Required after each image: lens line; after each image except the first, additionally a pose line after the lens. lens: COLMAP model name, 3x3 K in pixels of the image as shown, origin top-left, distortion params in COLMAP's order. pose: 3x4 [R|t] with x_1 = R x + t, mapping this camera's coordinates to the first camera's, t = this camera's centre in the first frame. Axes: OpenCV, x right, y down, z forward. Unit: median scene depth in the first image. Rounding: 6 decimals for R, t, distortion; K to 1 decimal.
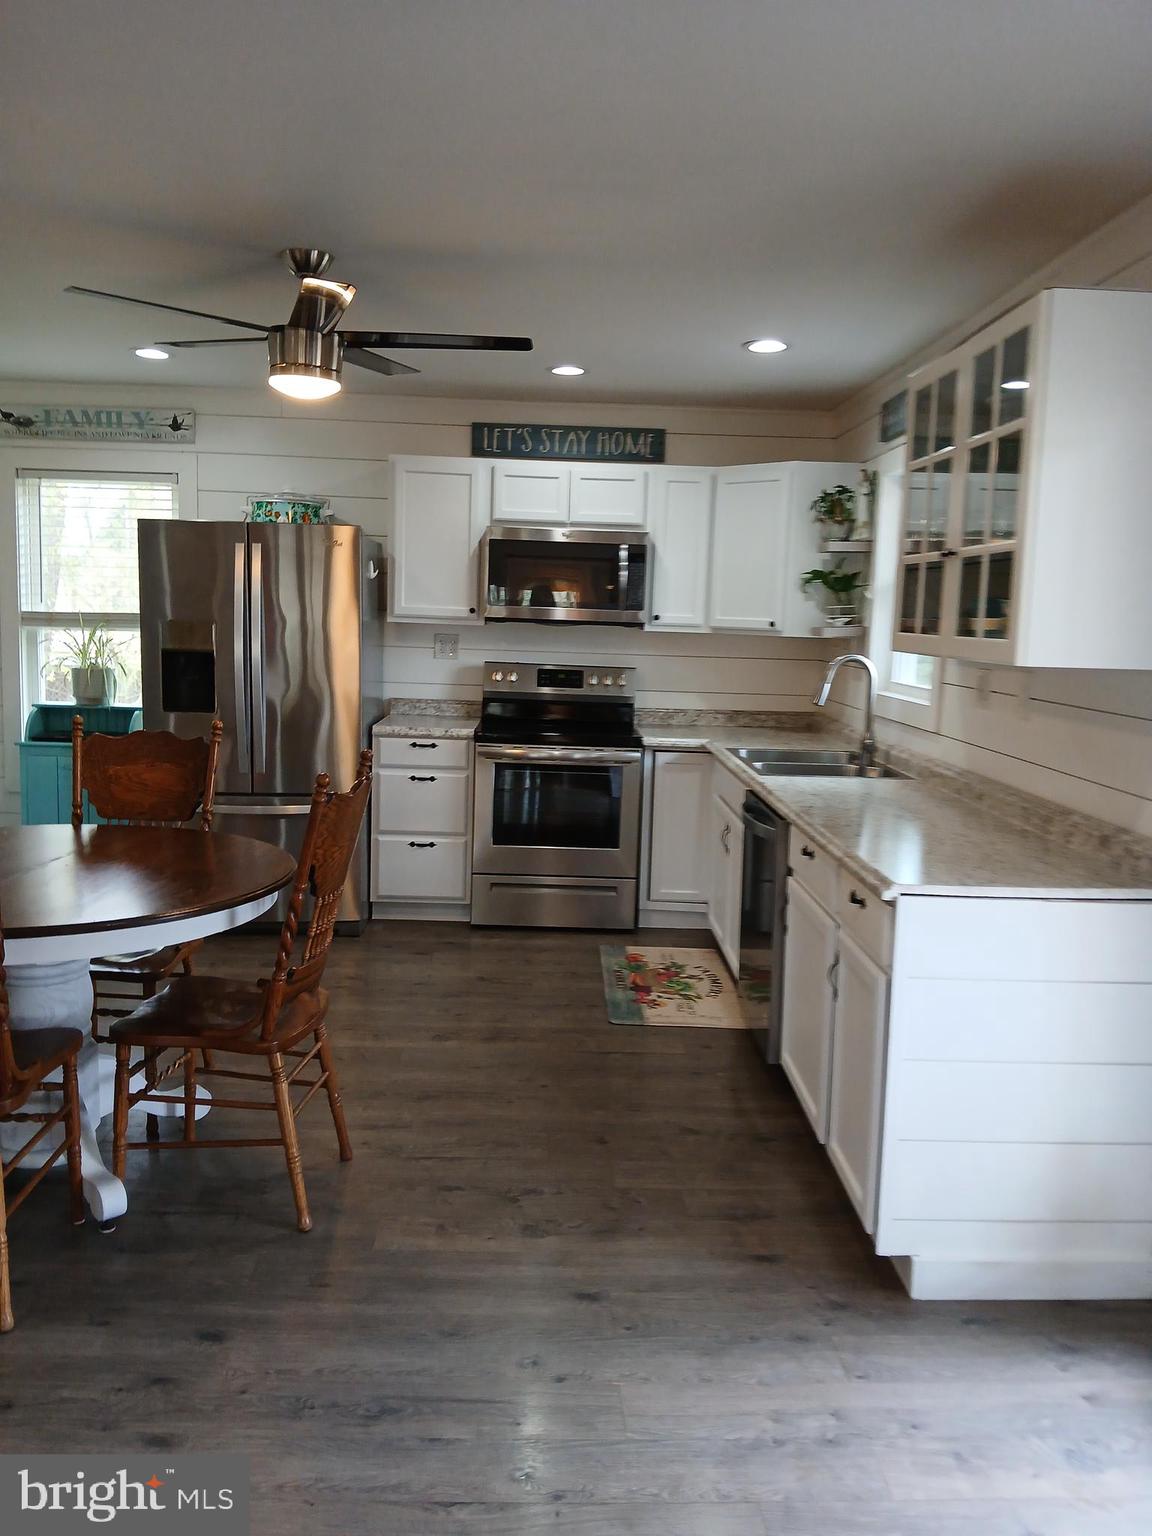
lens RADIAL K [[1167.3, 0, 568.7], [0, 1167.3, 774.5], [0, 0, 1]] dist [0.121212, -0.294019]
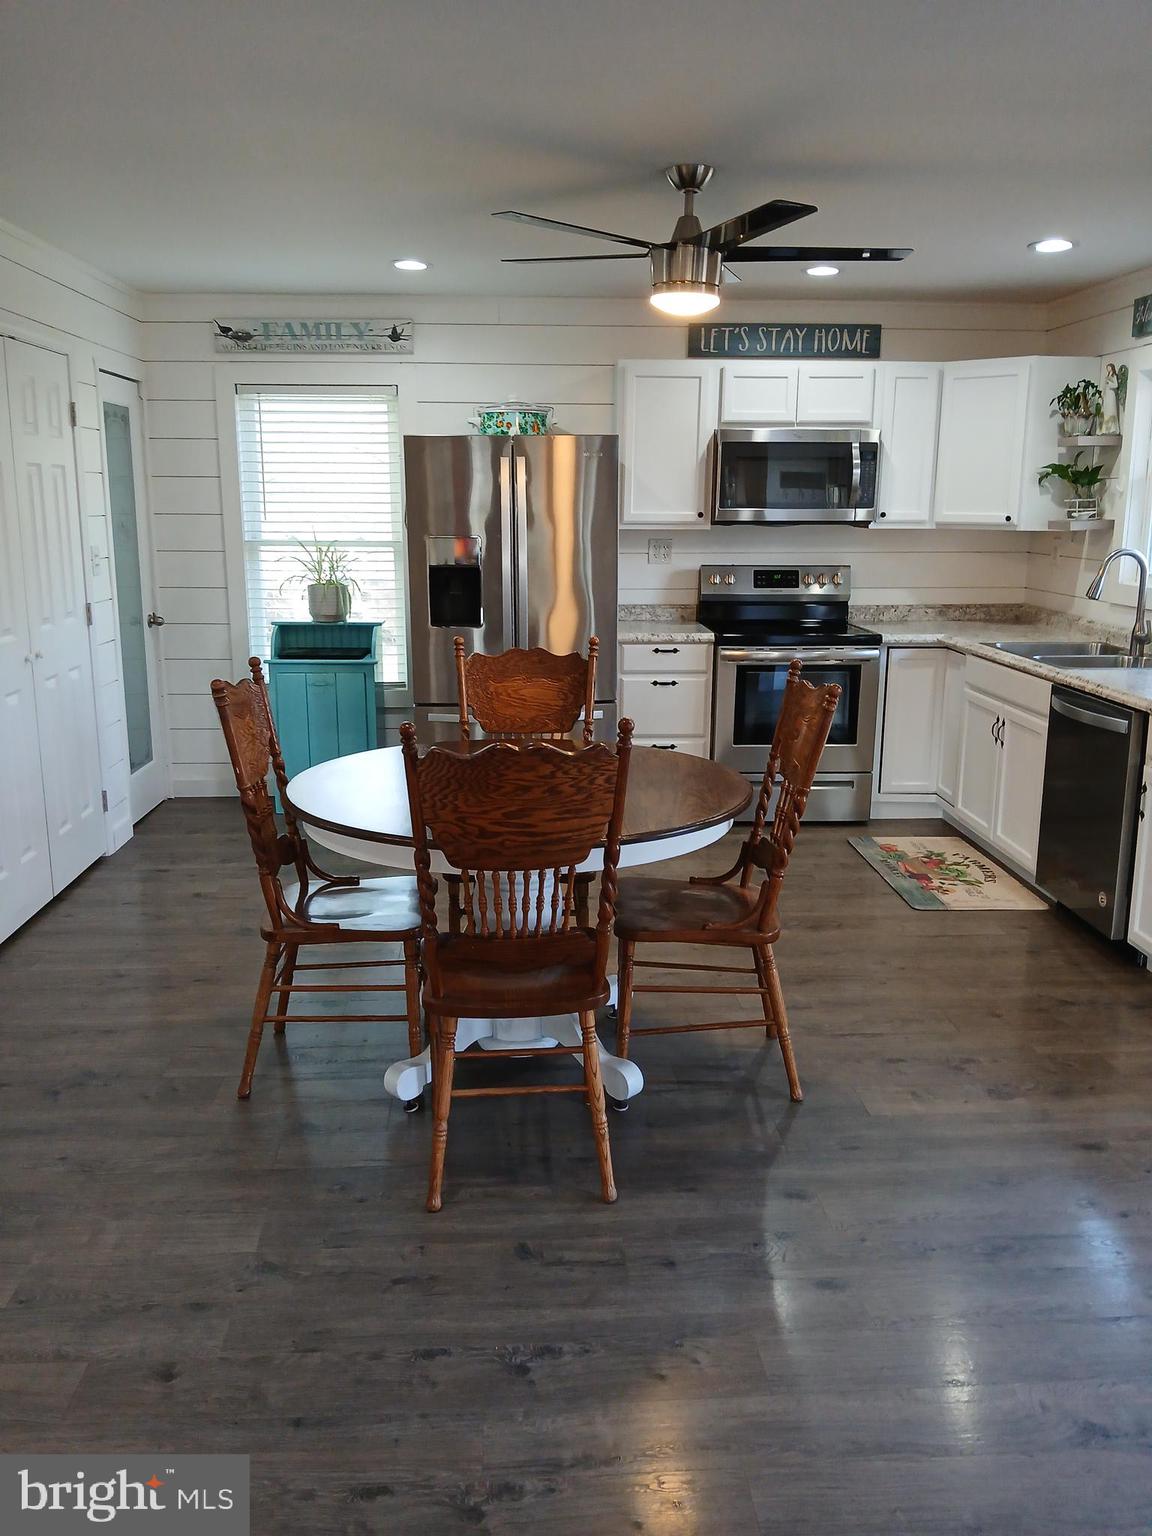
lens RADIAL K [[1167.3, 0, 568.7], [0, 1167.3, 774.5], [0, 0, 1]] dist [0.121212, -0.294019]
pose [[0.999203, -0.035345, 0.018540, -0.229156], [0.033553, 0.995432, 0.089378, -0.011304], [-0.021615, -0.088684, 0.995825, -0.031622]]
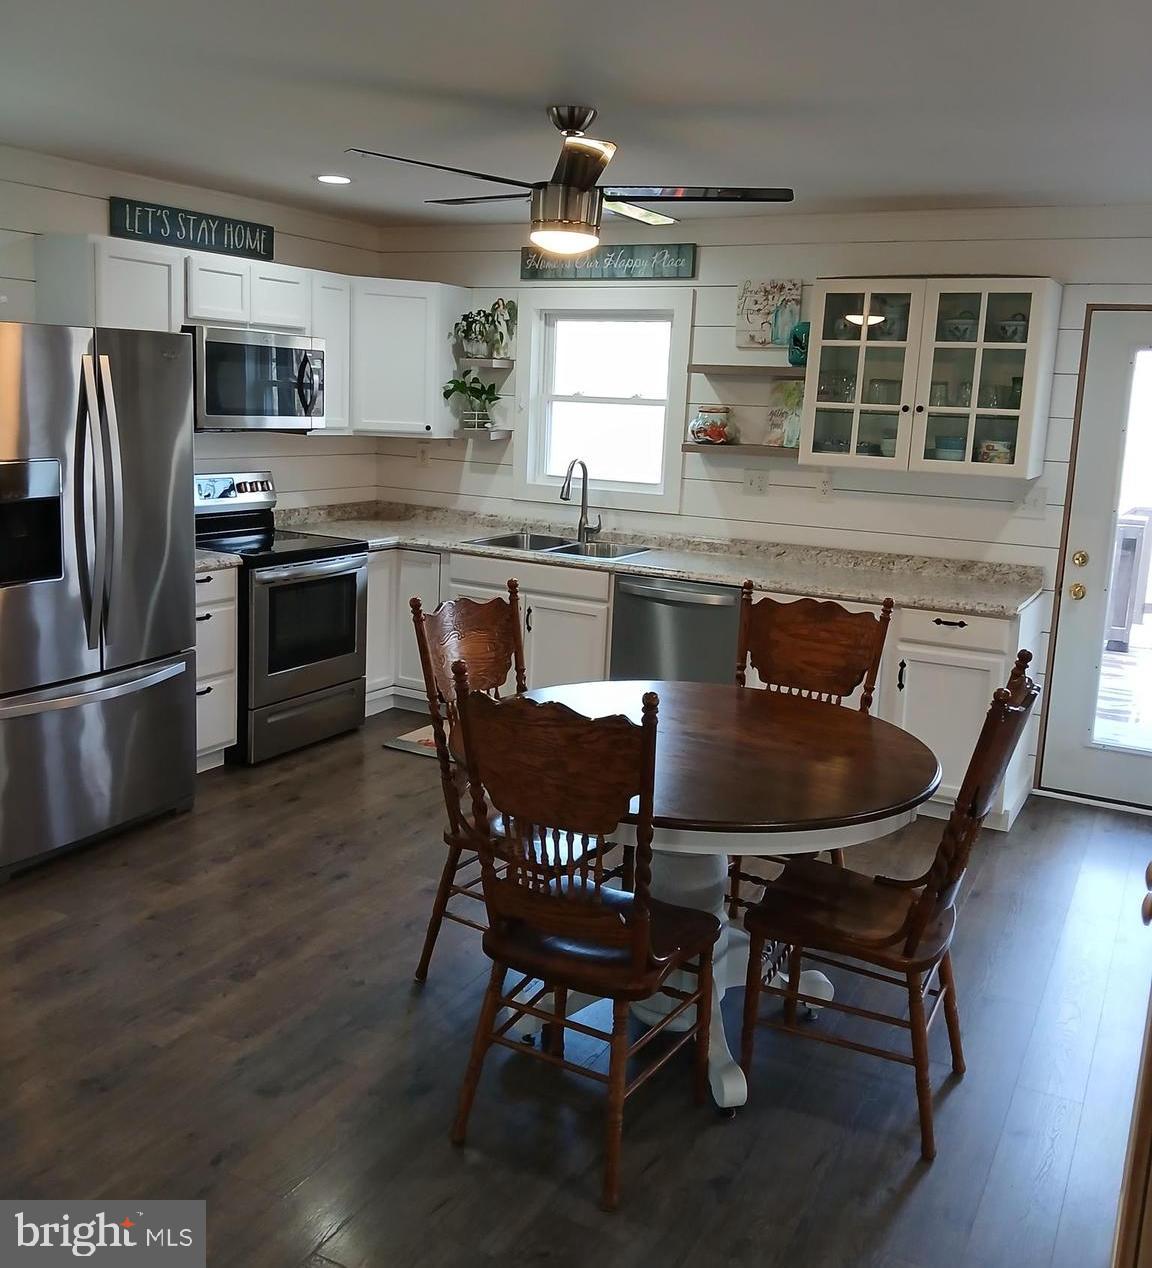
lens RADIAL K [[1201.9, 0, 549.2], [0, 1201.9, 606.8], [0, 0, 1]] dist [0.131560, -0.373156]
pose [[0.503143, -0.165954, 0.848119, -0.757687], [0.092934, 0.986088, 0.137818, -0.105145], [-0.859192, 0.009477, 0.511566, 0.304240]]
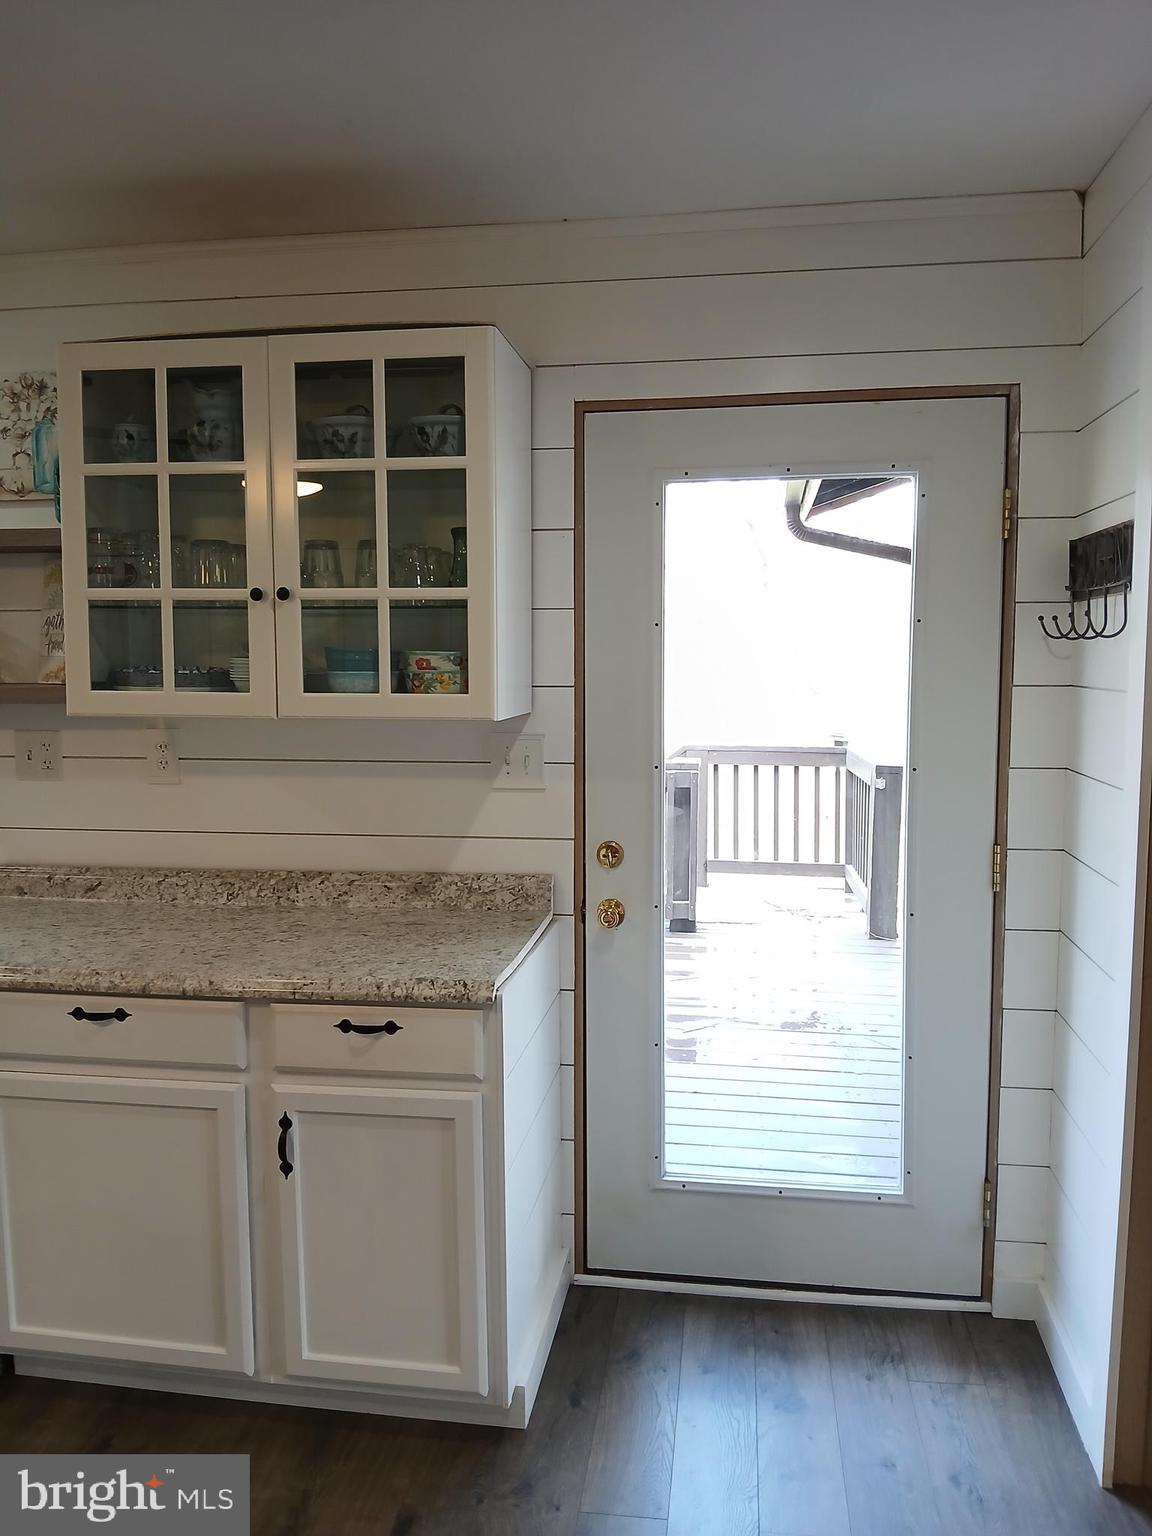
lens RADIAL K [[1167.3, 0, 568.7], [0, 1167.3, 774.5], [0, 0, 1]] dist [0.121212, -0.294019]
pose [[0.167781, -0.131316, 0.977039, -0.245189], [0.138085, 0.984448, 0.108599, -0.066442], [-0.976106, 0.116694, 0.183304, 0.351708]]
